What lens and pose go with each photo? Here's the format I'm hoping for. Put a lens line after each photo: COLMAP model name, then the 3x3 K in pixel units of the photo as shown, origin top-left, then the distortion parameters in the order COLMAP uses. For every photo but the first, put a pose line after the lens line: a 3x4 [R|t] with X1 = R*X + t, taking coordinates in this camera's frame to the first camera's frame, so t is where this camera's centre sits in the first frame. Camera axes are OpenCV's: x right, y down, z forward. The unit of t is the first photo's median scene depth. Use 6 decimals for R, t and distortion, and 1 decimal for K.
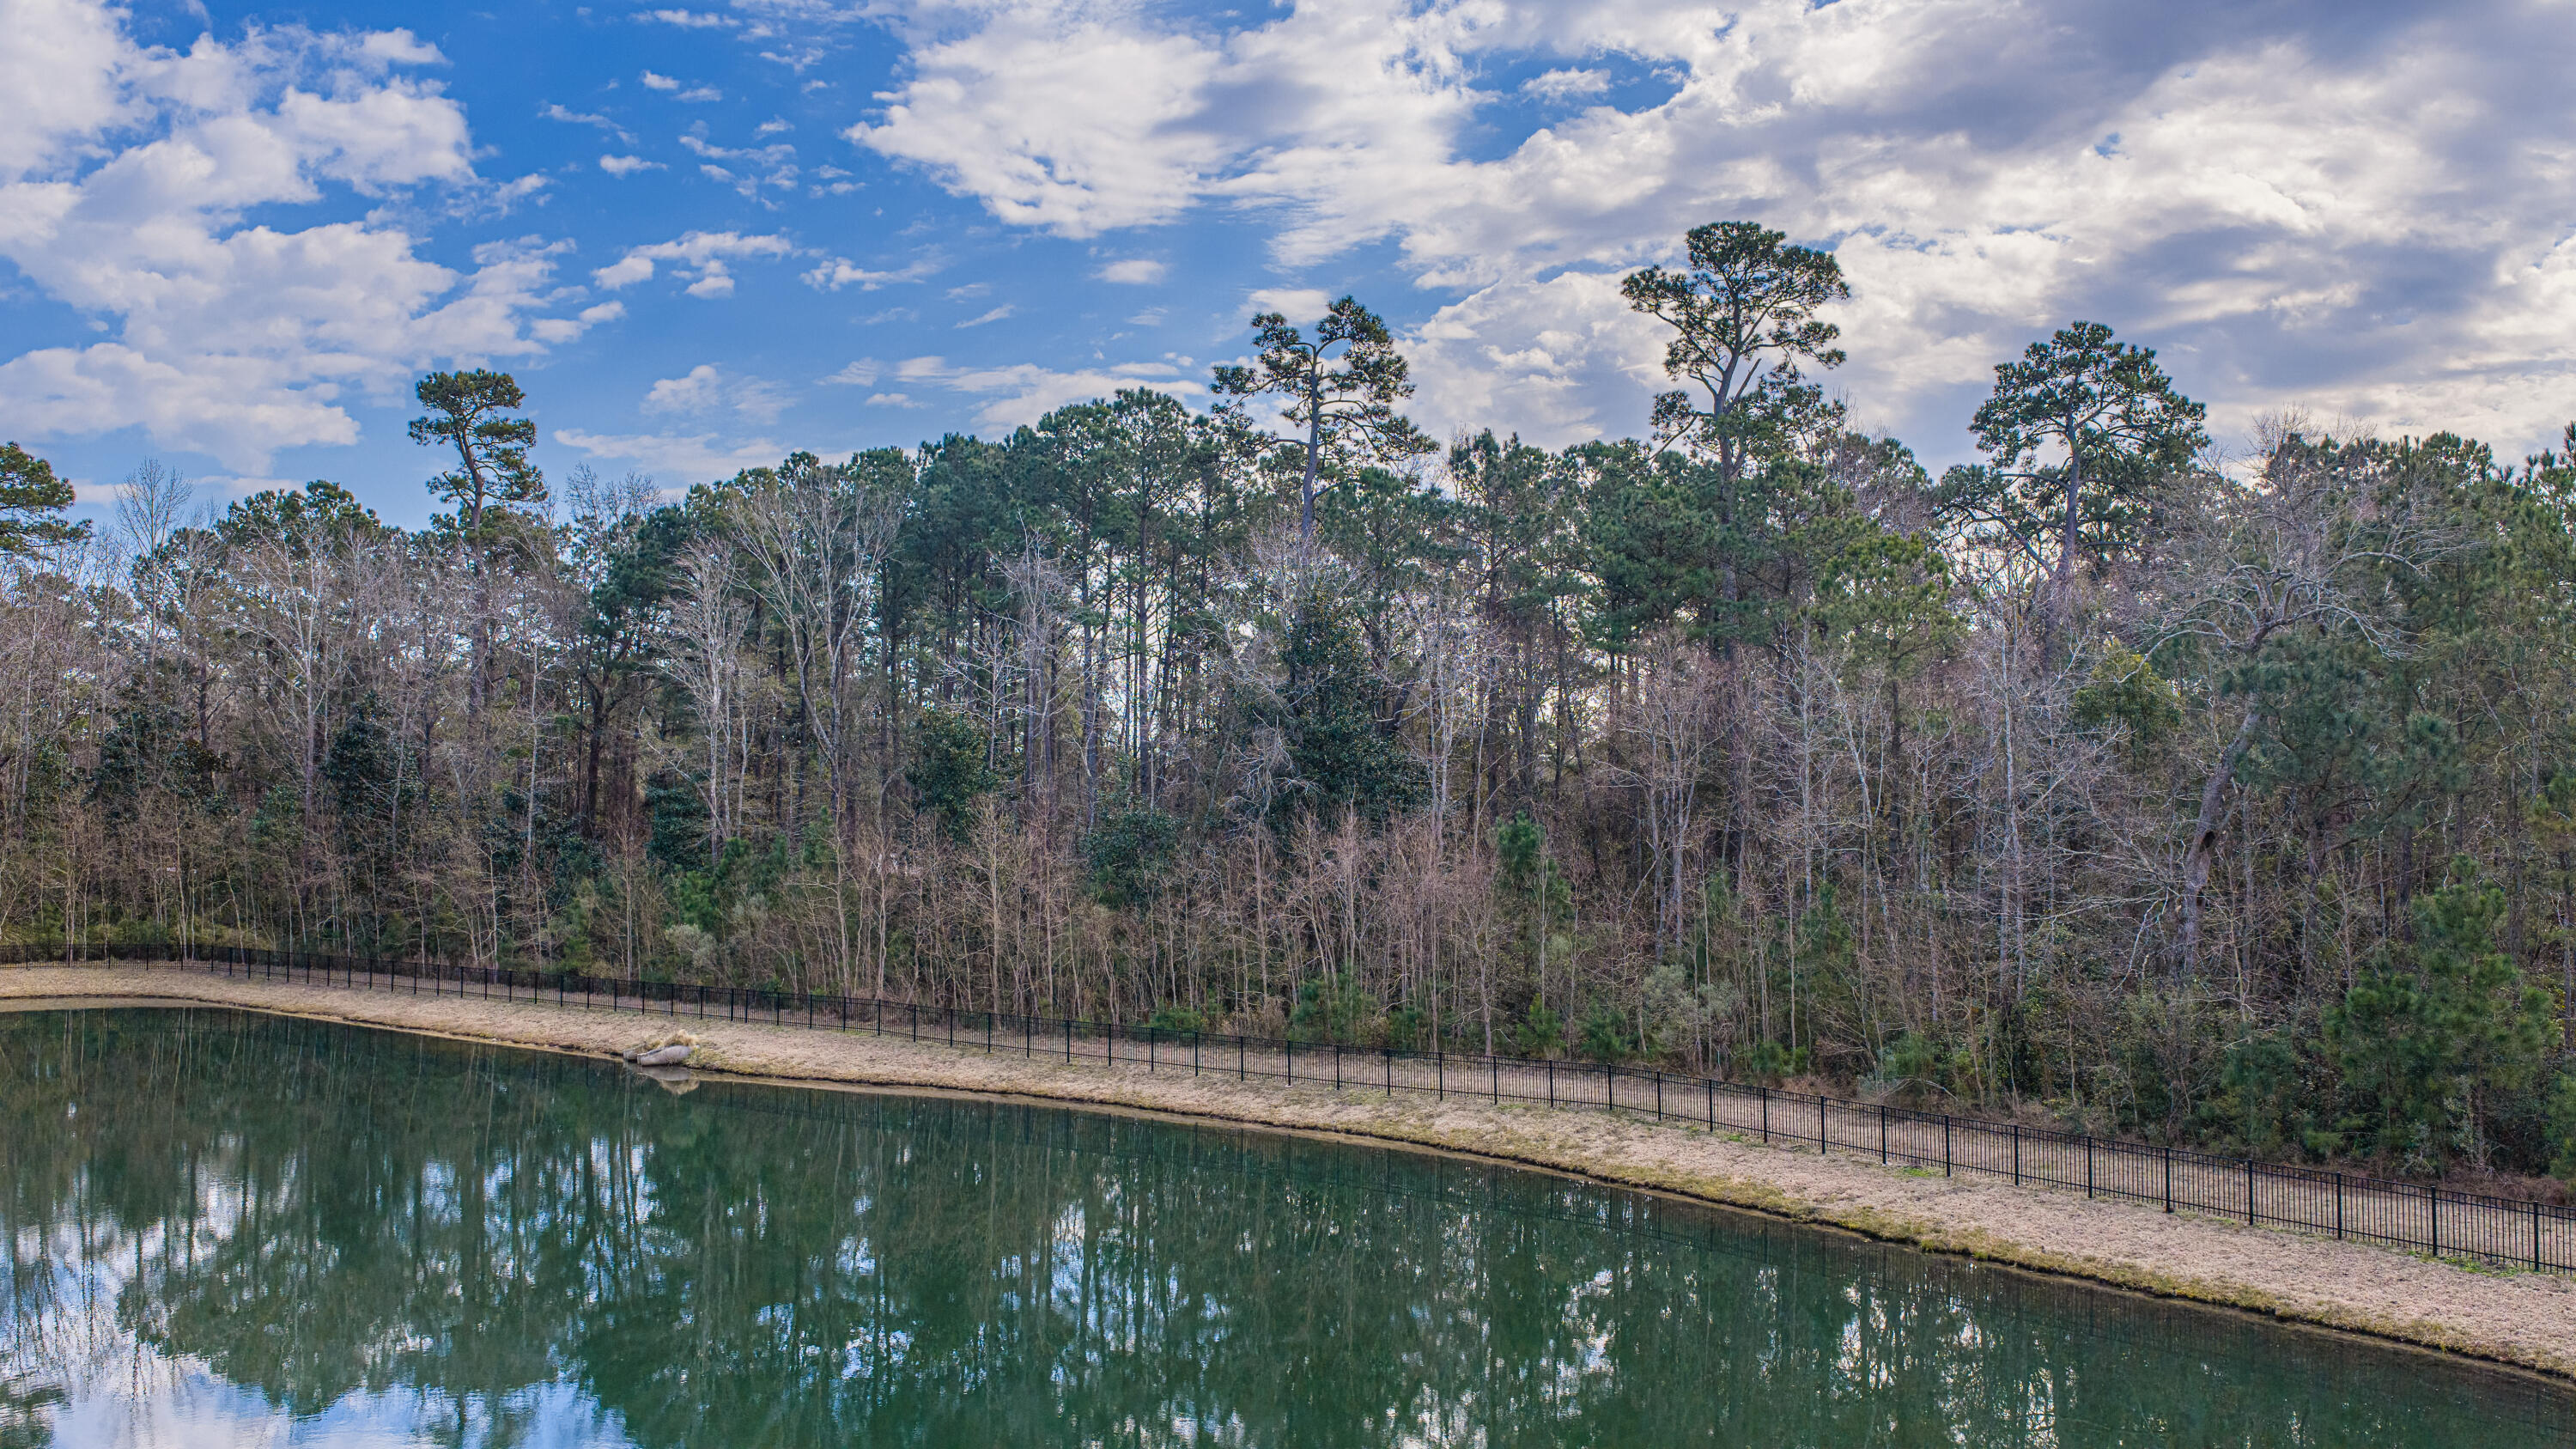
lens RADIAL K [[2116.4, 0, 1299.4], [0, 2116.4, 711.9], [0, 0, 1]] dist [0.028983, -0.057478]
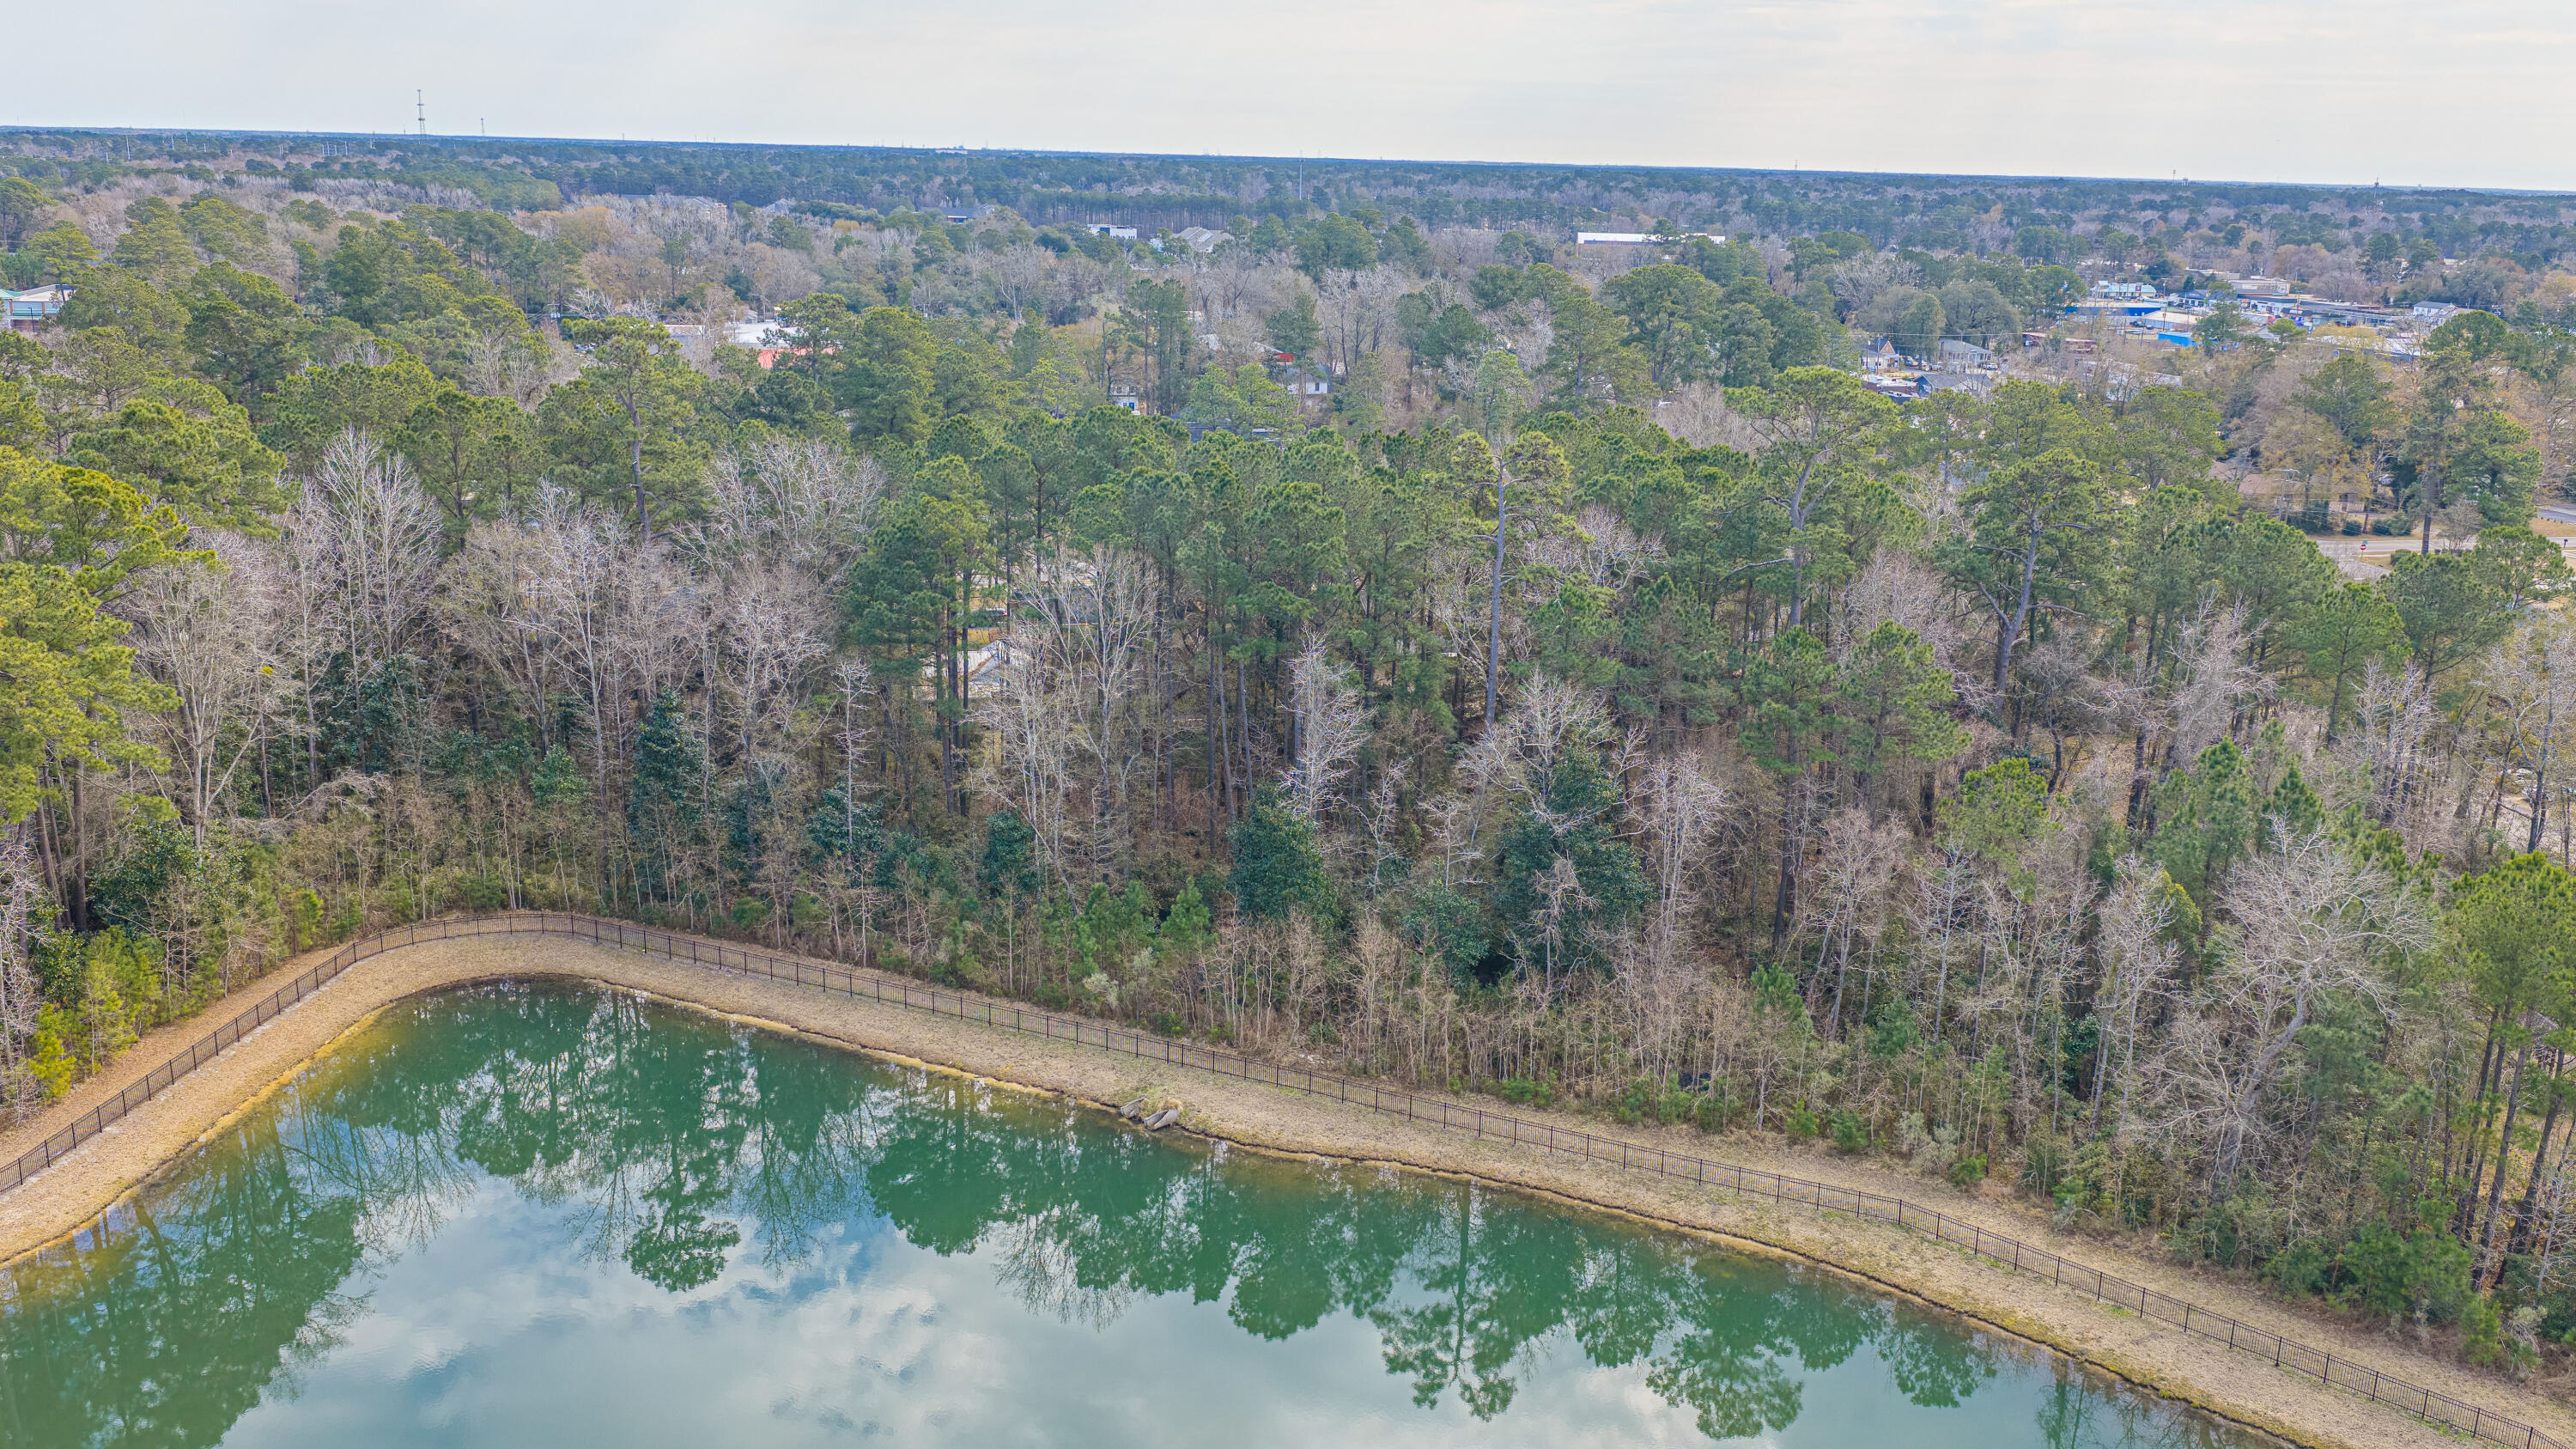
lens RADIAL K [[2116.4, 0, 1284.0], [0, 2116.4, 723.5], [0, 0, 1]] dist [0.028983, -0.057478]
pose [[0.976188, -0.038933, 0.213404, -0.398931], [-0.029035, 0.951462, 0.306395, -0.409795], [-0.214975, -0.305295, 0.927675, -0.196181]]
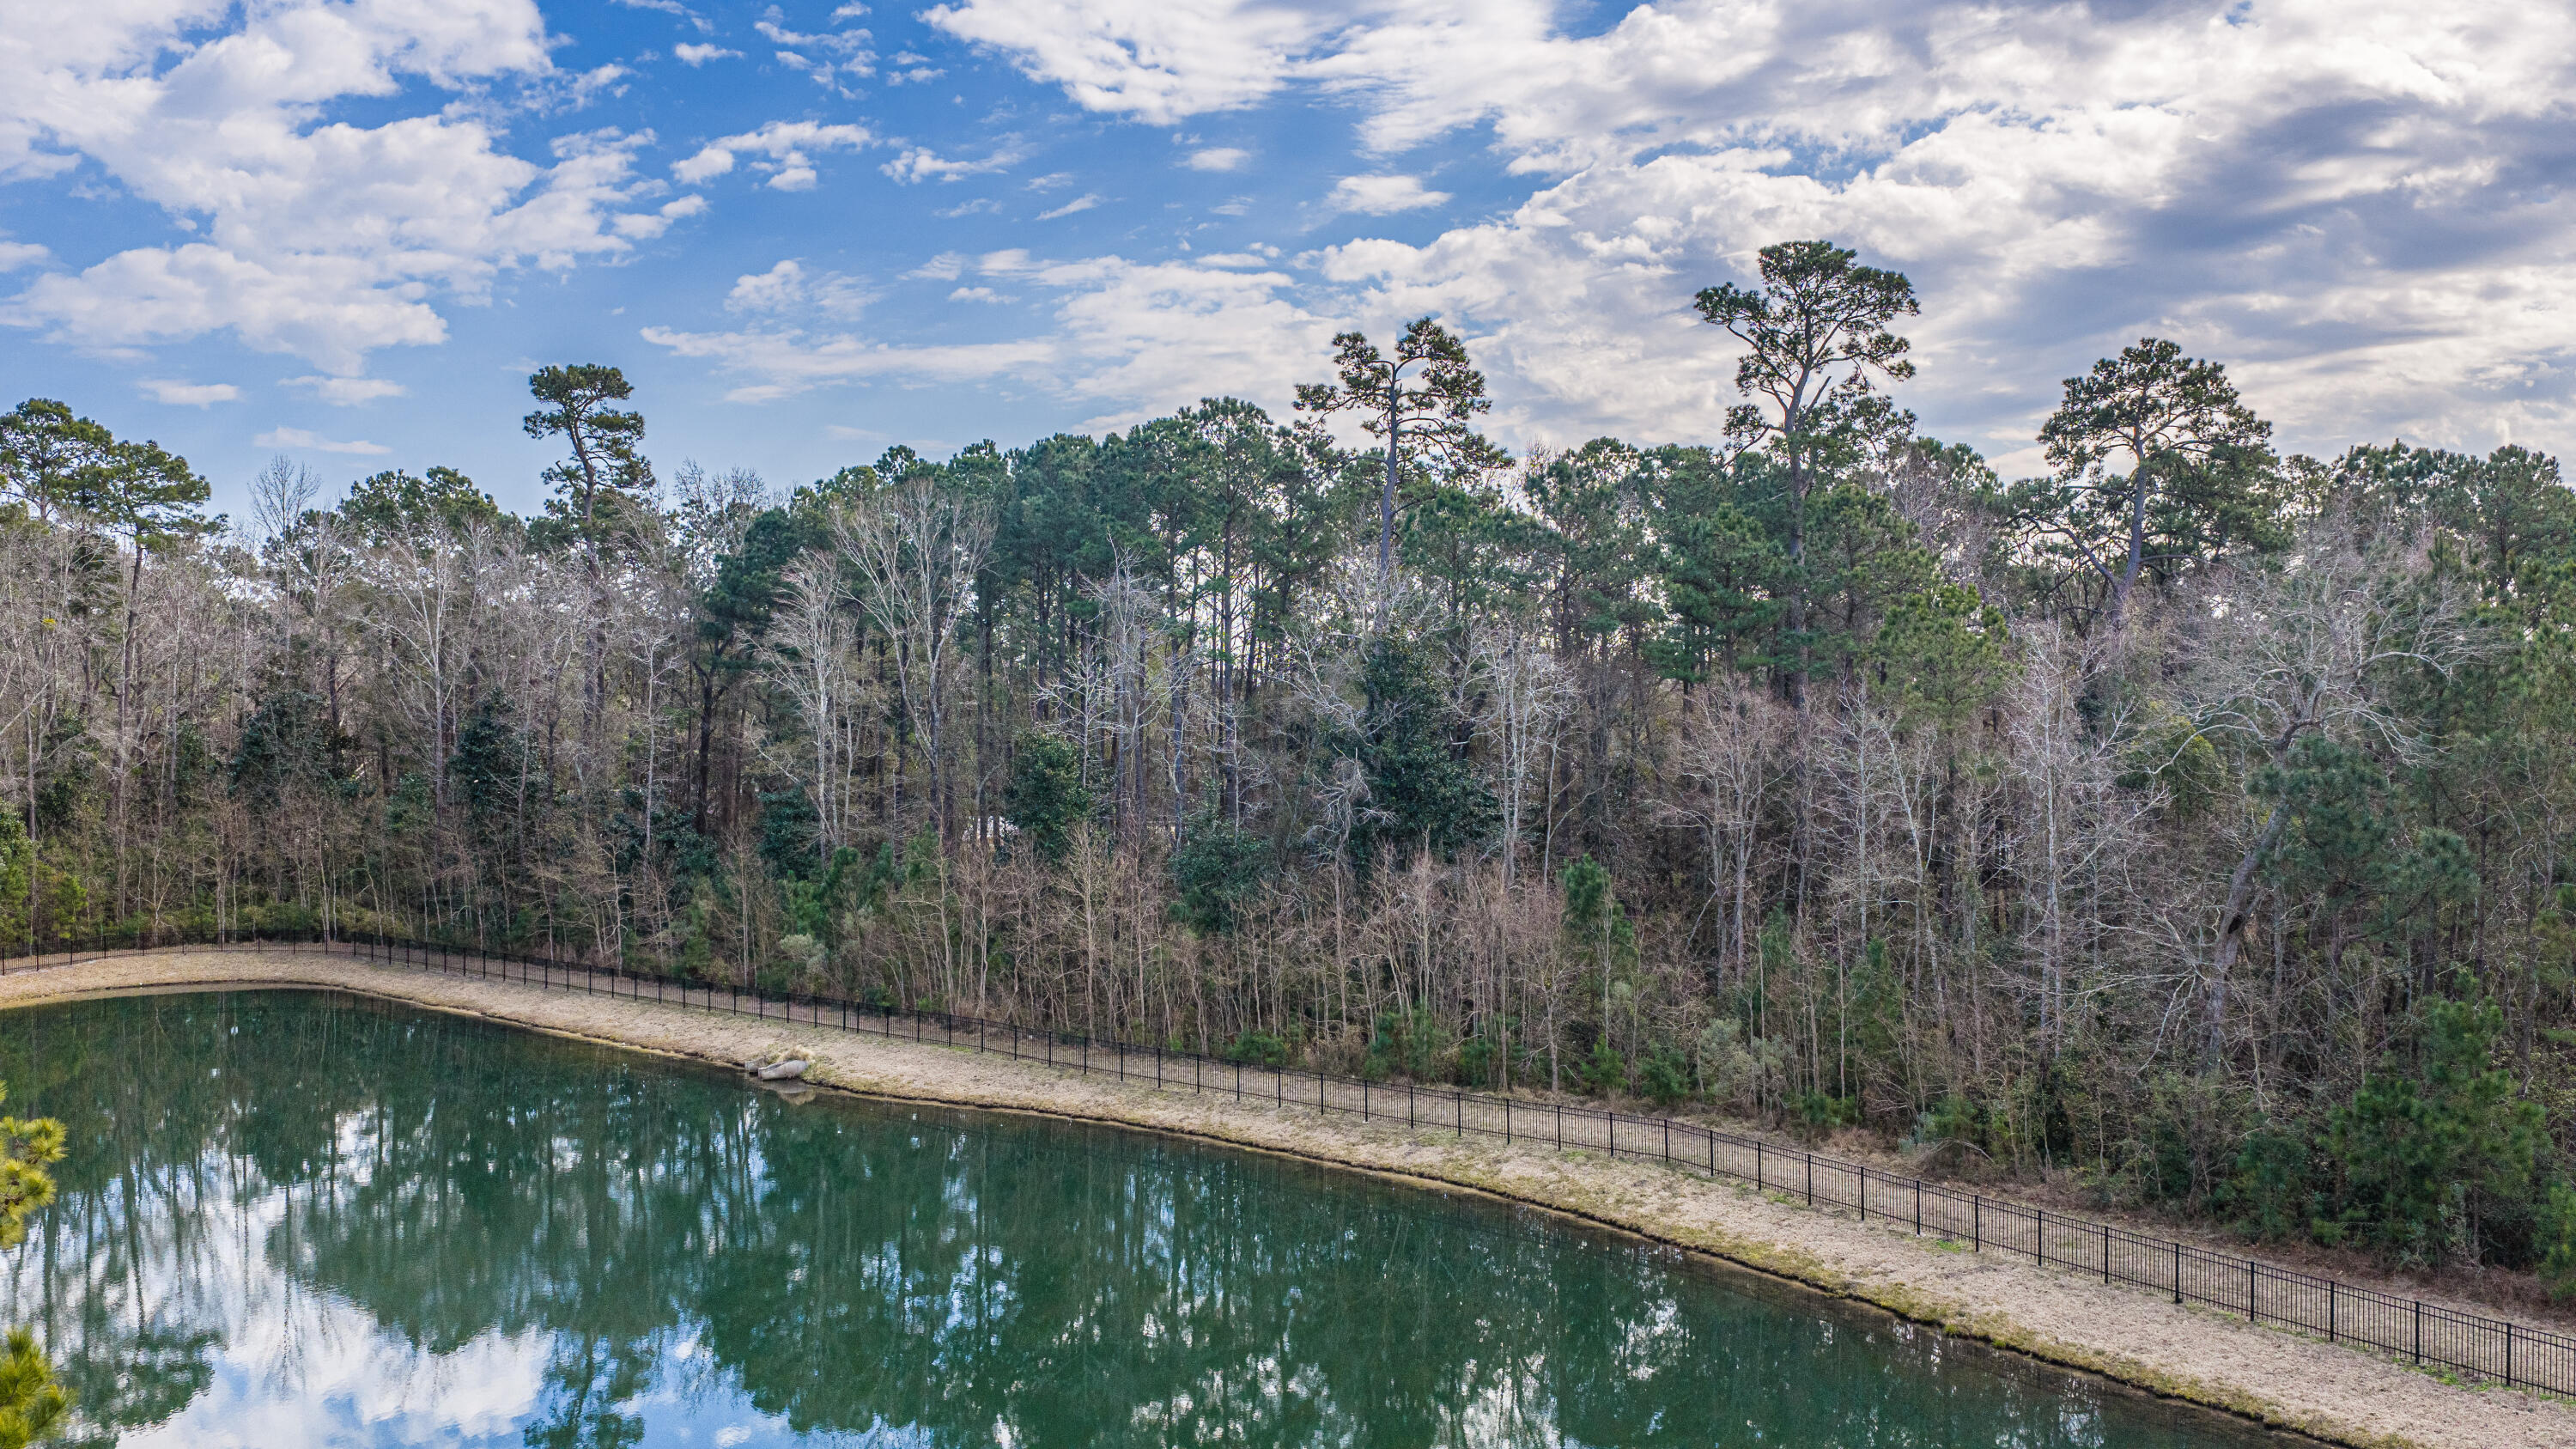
lens RADIAL K [[2116.4, 0, 1298.7], [0, 2116.4, 710.0], [0, 0, 1]] dist [0.028983, -0.057478]
pose [[0.999167, 0.000361, -0.040805, 0.003077], [0.001535, 0.998920, 0.046429, -0.053396], [0.040777, -0.046453, 0.998088, -0.037760]]
